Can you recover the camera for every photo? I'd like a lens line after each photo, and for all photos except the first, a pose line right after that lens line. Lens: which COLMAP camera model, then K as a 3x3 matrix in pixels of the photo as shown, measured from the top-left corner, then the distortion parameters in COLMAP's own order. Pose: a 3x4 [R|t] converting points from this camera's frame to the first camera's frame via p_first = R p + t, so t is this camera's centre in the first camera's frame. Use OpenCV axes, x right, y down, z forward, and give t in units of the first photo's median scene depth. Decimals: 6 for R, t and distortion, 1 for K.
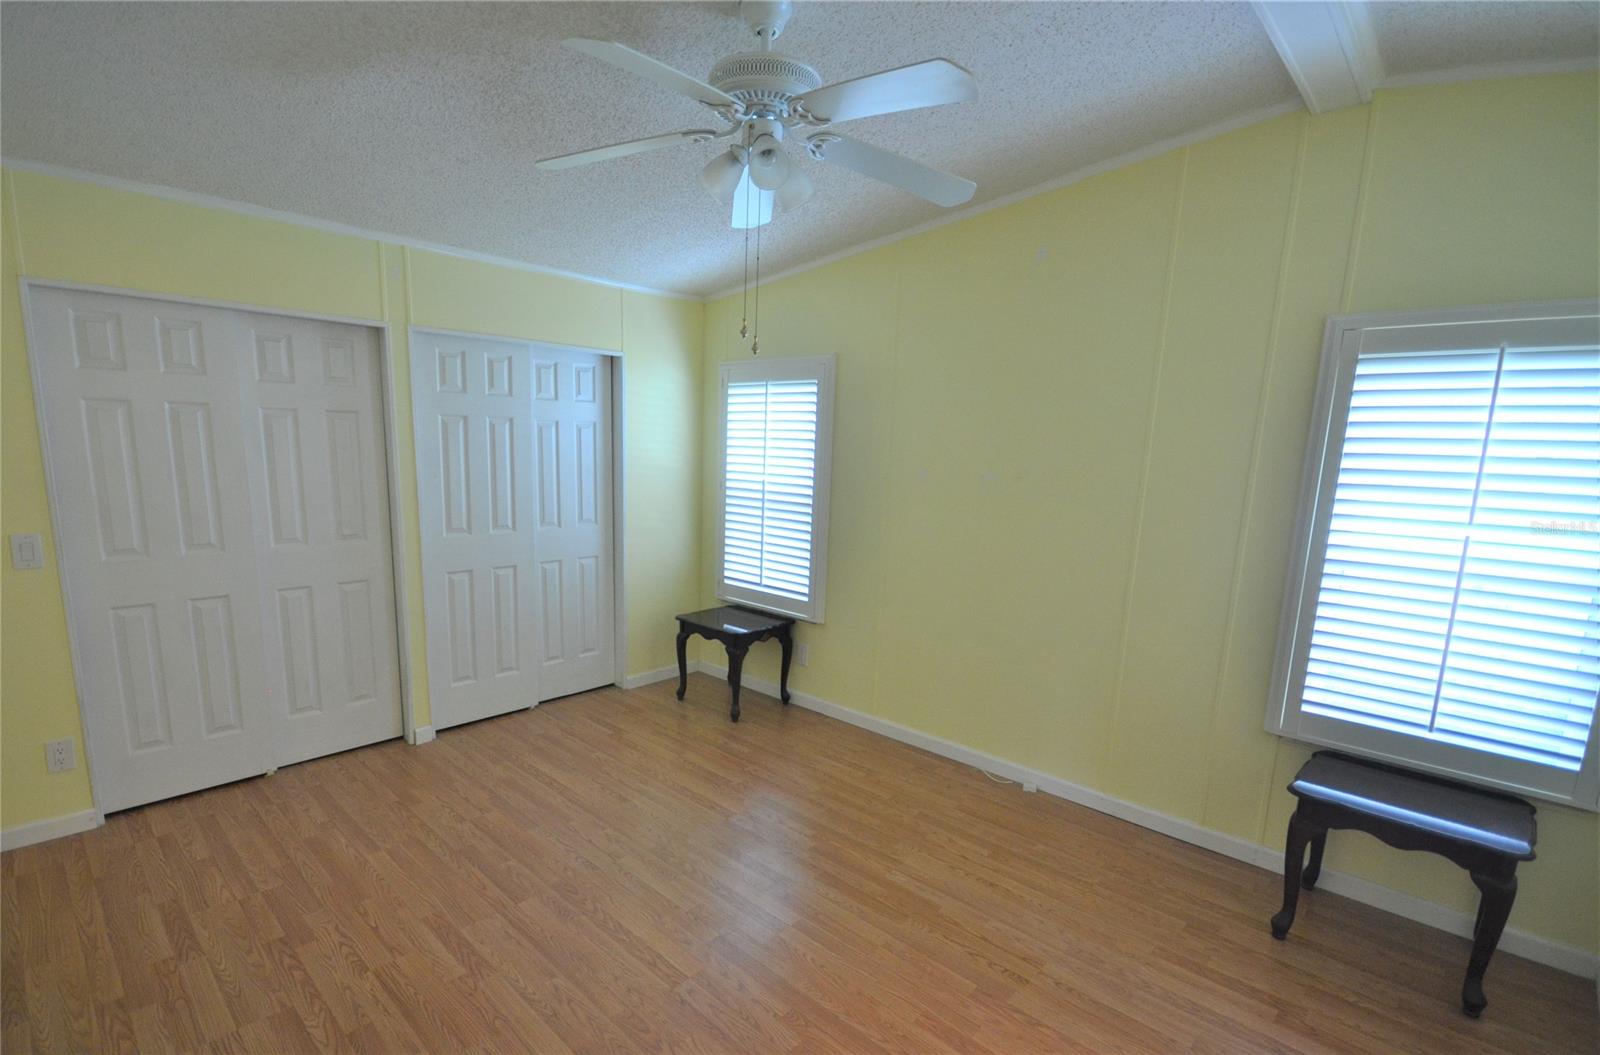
lens RADIAL K [[720.7, 0, 789.9], [0, 720.7, 564.7], [0, 0, 1]] dist [0.000407, 0.001498]
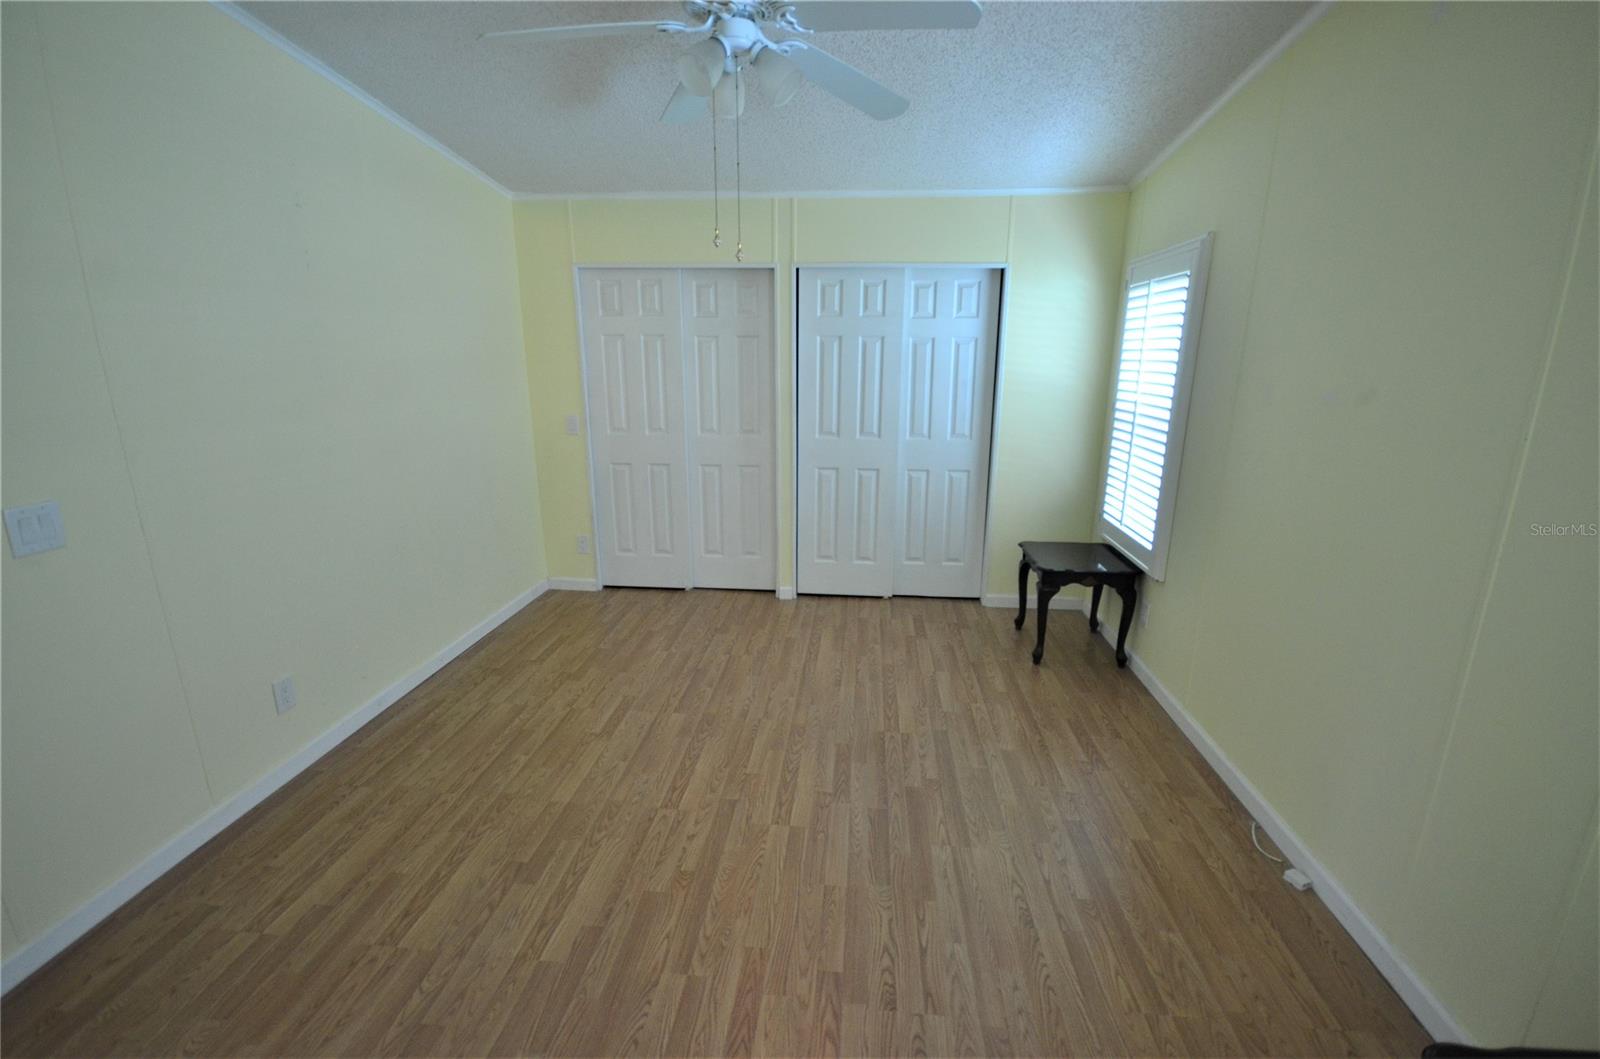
lens RADIAL K [[700.2, 0, 801.4], [0, 700.2, 526.3], [0, 0, 1]] dist [0.006580, -0.009003]
pose [[0.640638, 0.160816, -0.750814, 0.392656], [-0.119771, 0.986782, 0.109163, -0.016838], [0.758445, 0.019992, 0.651431, 0.201896]]
